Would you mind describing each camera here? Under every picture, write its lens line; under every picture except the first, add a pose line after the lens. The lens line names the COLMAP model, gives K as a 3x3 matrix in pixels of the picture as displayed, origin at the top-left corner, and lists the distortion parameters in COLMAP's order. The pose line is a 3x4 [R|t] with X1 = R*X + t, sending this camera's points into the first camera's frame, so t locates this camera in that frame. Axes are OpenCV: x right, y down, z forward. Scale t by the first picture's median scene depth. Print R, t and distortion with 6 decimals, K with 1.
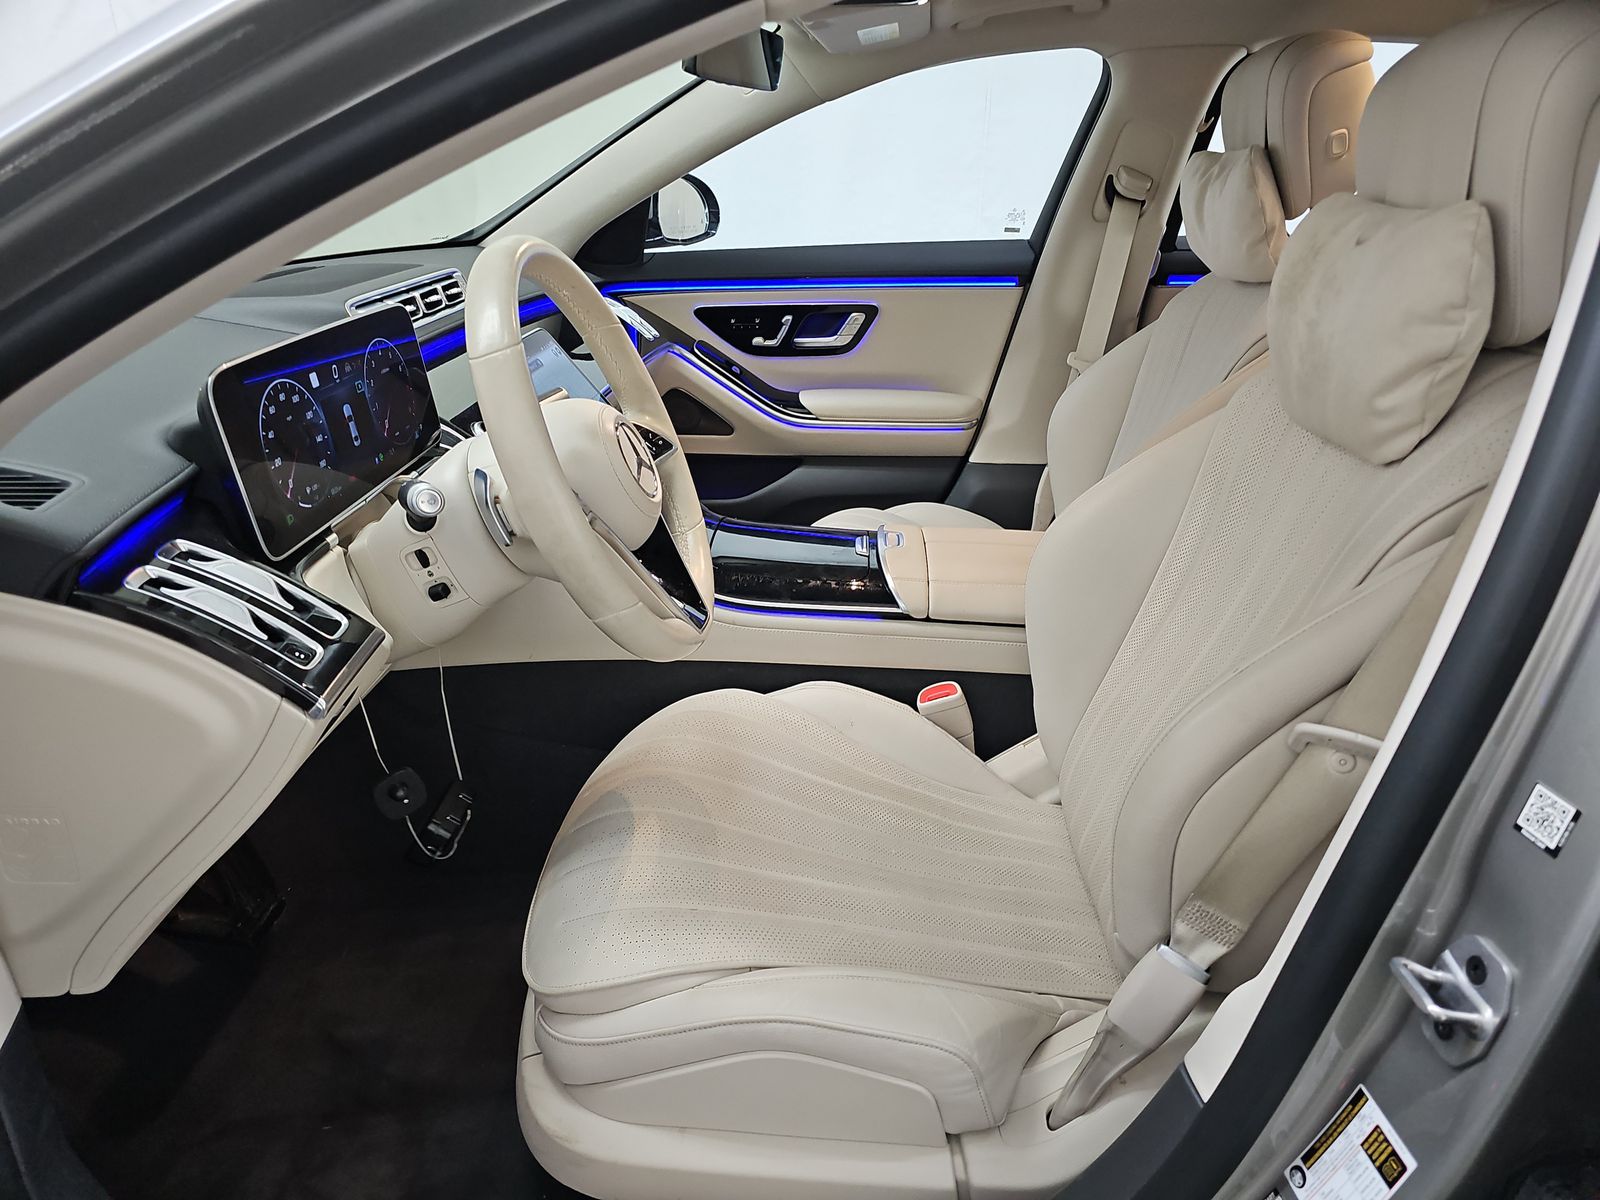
lens RADIAL K [[1008.1, 0, 812.5], [0, 1008.1, 591.3], [0, 0, 1]] dist [0.036363, -0.039609]
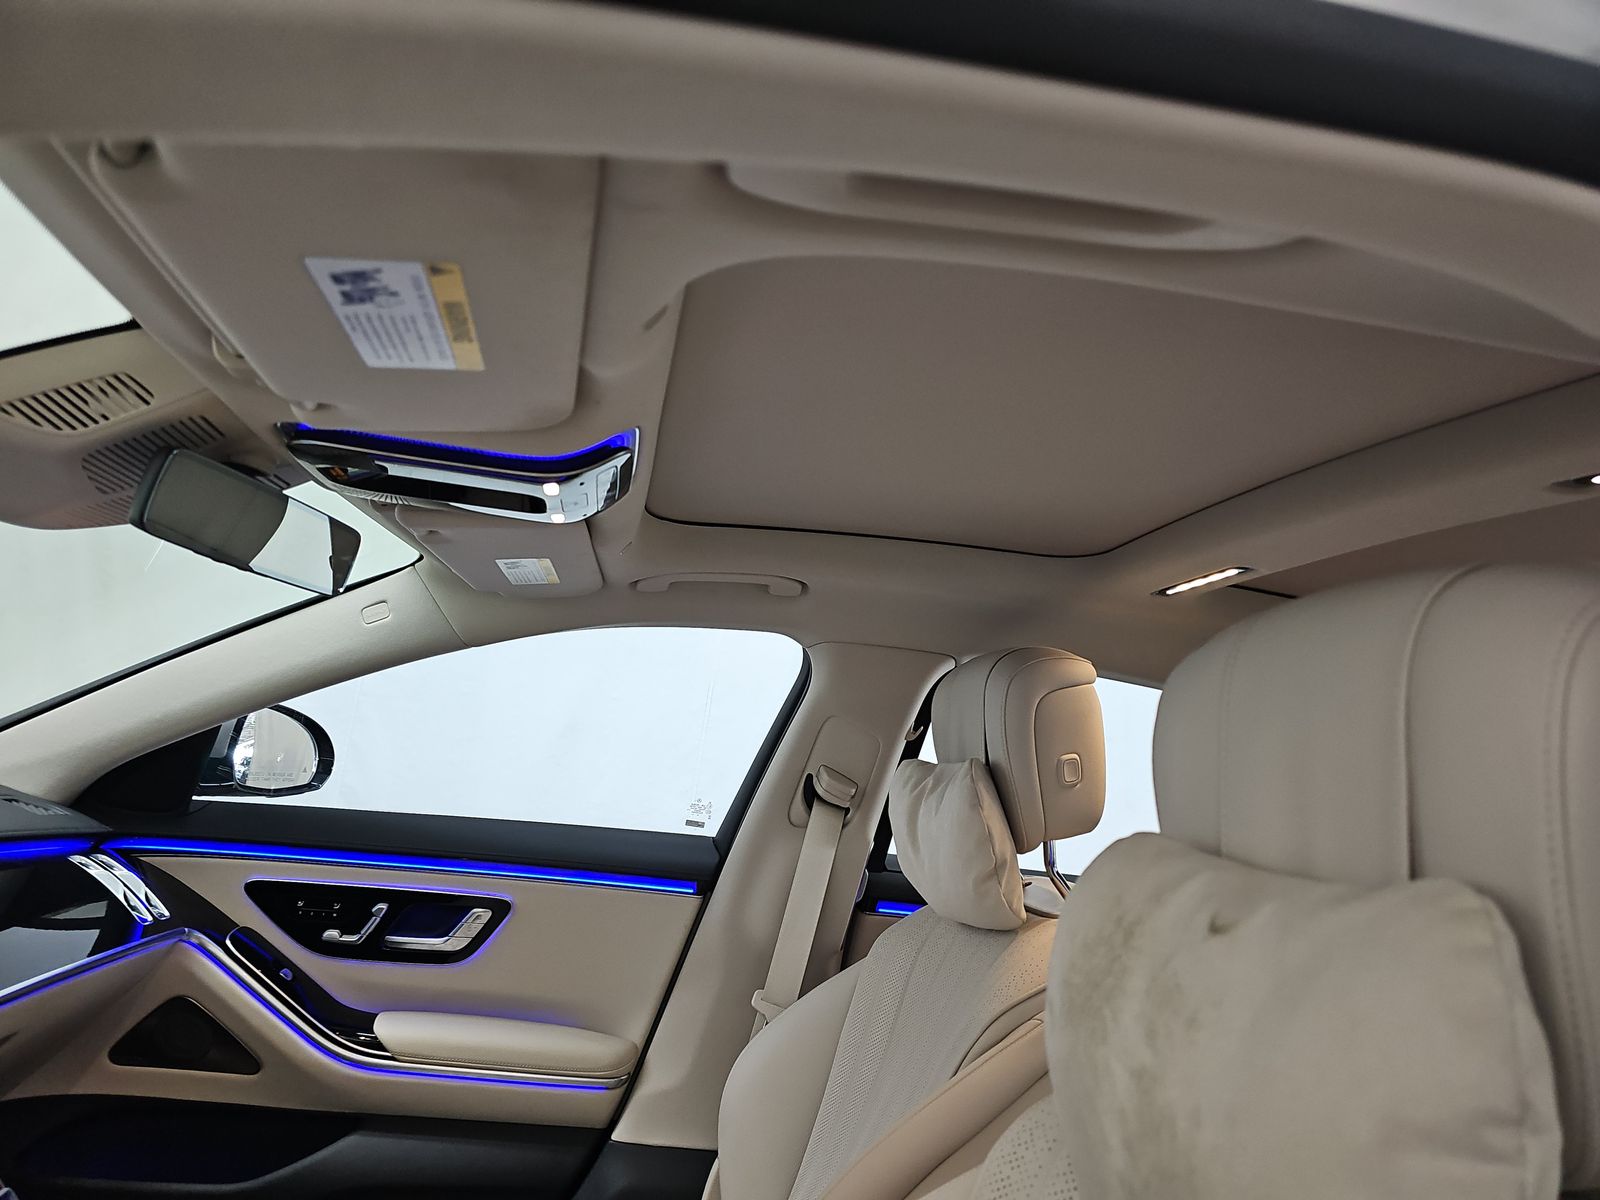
lens RADIAL K [[1008.1, 0, 812.5], [0, 1008.1, 591.3], [0, 0, 1]] dist [0.036363, -0.039609]
pose [[0.961267, 0.164675, 0.221014, 0.079710], [-0.021723, 0.844657, -0.534867, -0.084778], [-0.274760, 0.509349, 0.815519, 0.223593]]
